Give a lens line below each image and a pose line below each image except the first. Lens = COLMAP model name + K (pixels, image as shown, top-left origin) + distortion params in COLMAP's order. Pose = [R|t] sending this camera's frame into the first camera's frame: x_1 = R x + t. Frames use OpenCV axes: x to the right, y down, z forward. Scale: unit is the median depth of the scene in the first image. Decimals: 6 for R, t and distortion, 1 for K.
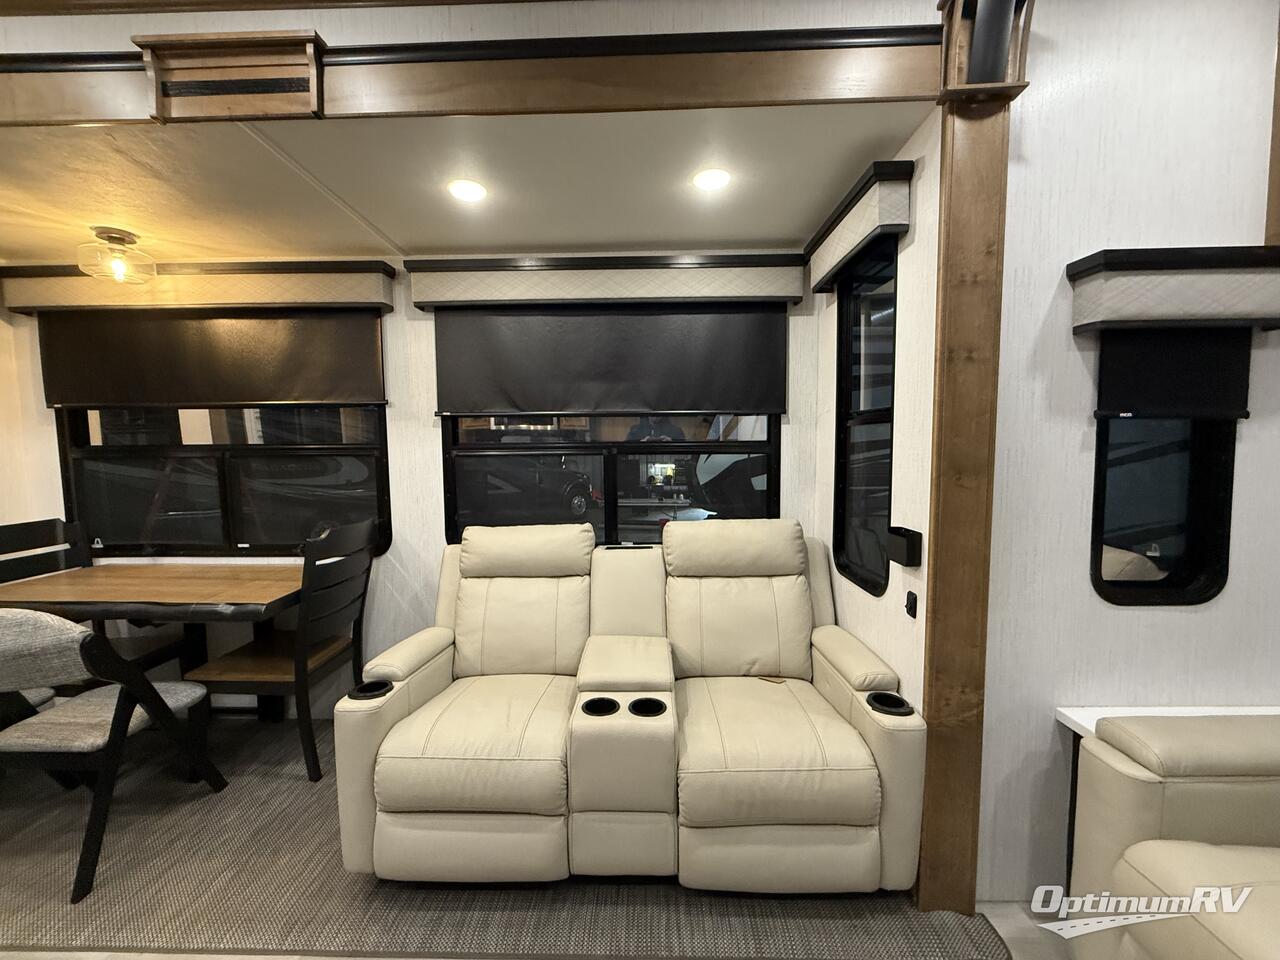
lens RADIAL K [[514.3, 0, 630.8], [0, 514.3, 480.1], [0, 0, 1]] dist [0.001620, 0.000013]
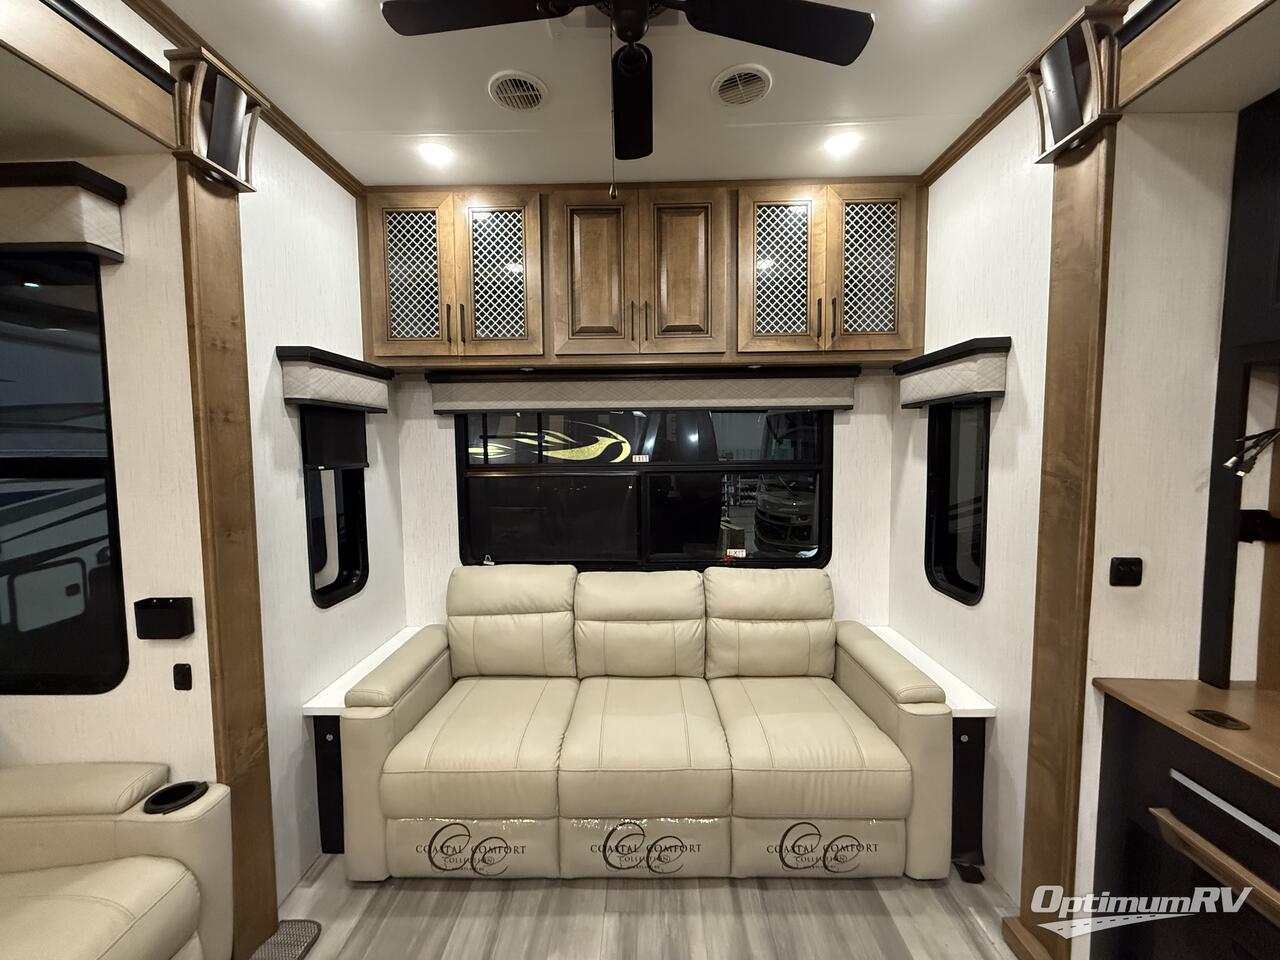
lens RADIAL K [[514.3, 0, 634.3], [0, 514.3, 481.2], [0, 0, 1]] dist [0.001620, 0.000013]
pose [[-0.001876, -0.063978, 0.997950, -0.385476], [0.079822, 0.994757, 0.063923, -0.111645], [-0.996807, 0.079778, 0.003240, 0.179006]]
